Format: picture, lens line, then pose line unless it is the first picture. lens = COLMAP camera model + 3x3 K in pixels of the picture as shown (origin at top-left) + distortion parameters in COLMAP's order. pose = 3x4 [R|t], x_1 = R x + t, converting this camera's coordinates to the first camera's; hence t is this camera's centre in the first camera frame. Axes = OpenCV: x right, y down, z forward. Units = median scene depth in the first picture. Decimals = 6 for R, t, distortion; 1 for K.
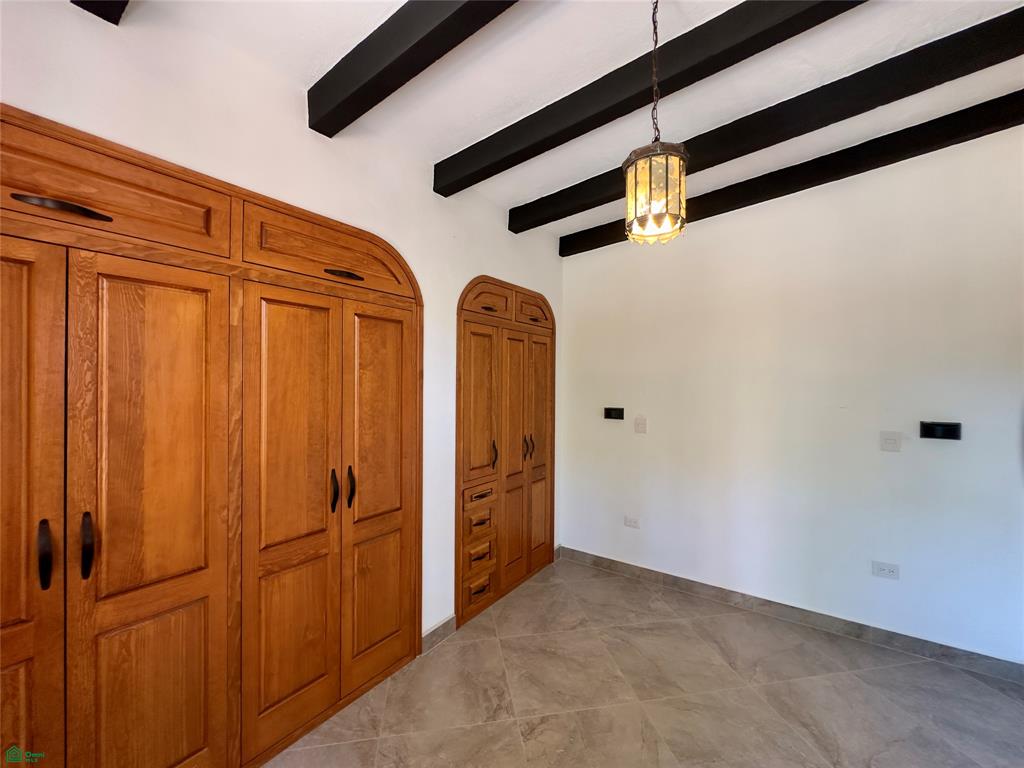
lens RADIAL K [[410.1, 0, 517.5], [0, 410.1, 383.9], [0, 0, 1]] dist [-0.007935, -0.000210]
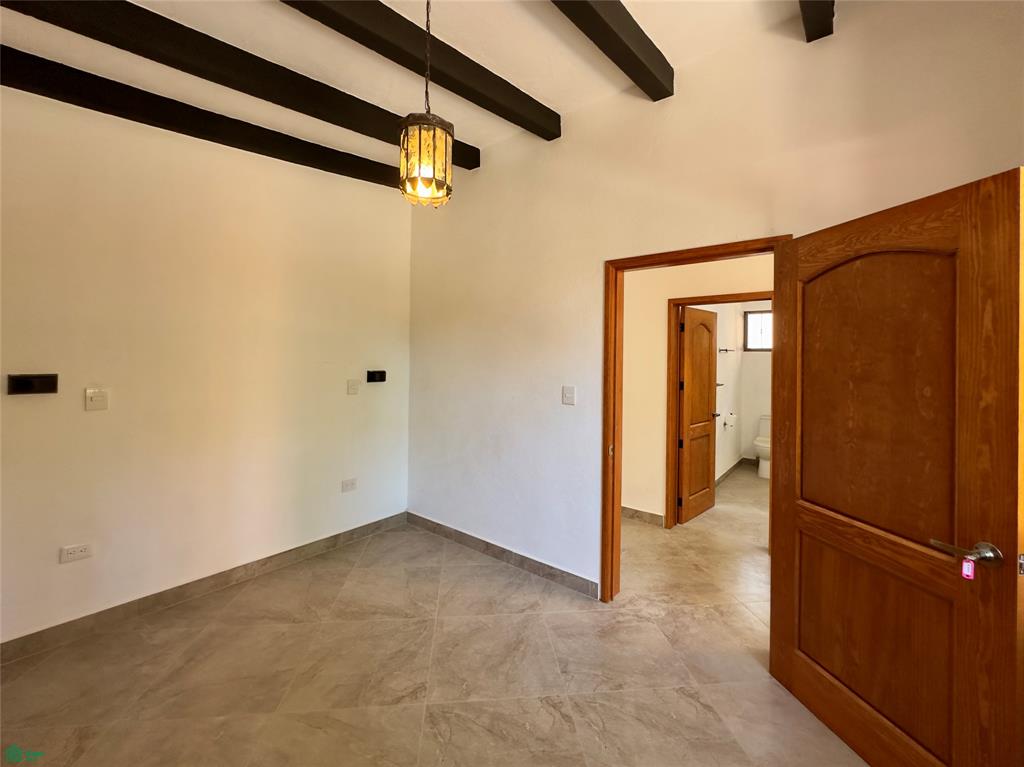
lens RADIAL K [[426.0, 0, 513.5], [0, 426.0, 364.2], [0, 0, 1]] dist [-0.002548, -0.000480]
pose [[0.087842, -0.029017, 0.995712, -0.447671], [-0.011939, 0.999473, 0.030180, 0.017867], [-0.996063, -0.014539, 0.087449, 0.380087]]
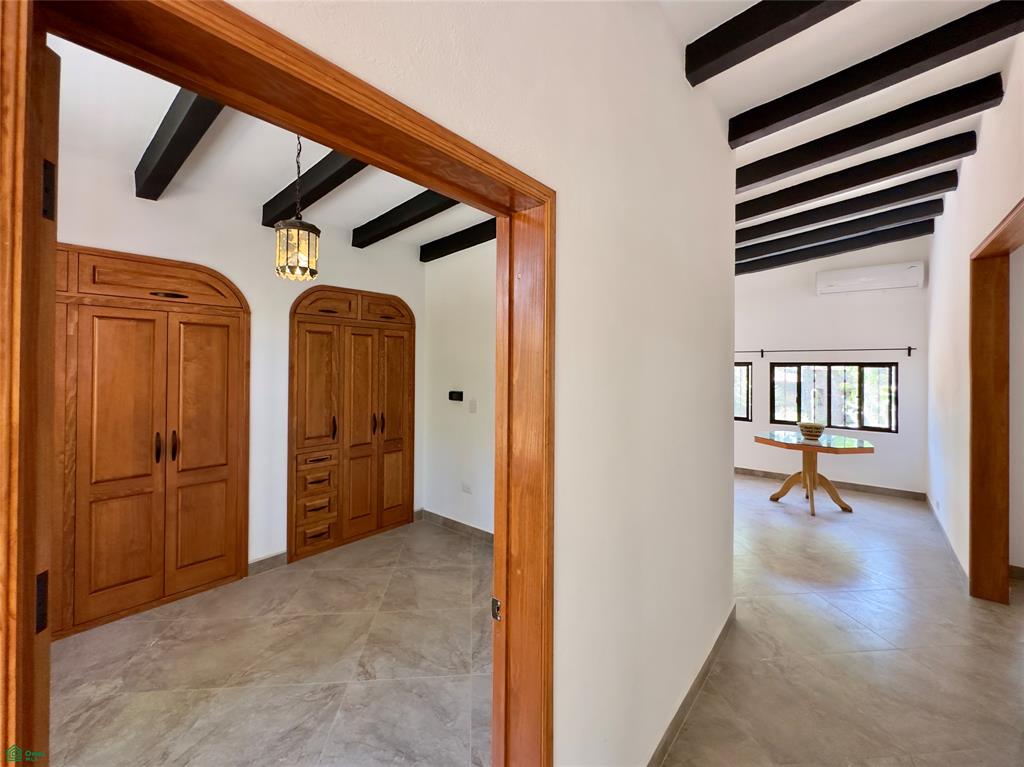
lens RADIAL K [[426.0, 0, 513.5], [0, 426.0, 364.2], [0, 0, 1]] dist [-0.002548, -0.000480]
pose [[0.996183, -0.000207, -0.087284, 0.749580], [-0.000351, 0.999980, -0.006379, -0.016525], [0.087283, 0.006386, 0.996163, -0.301208]]
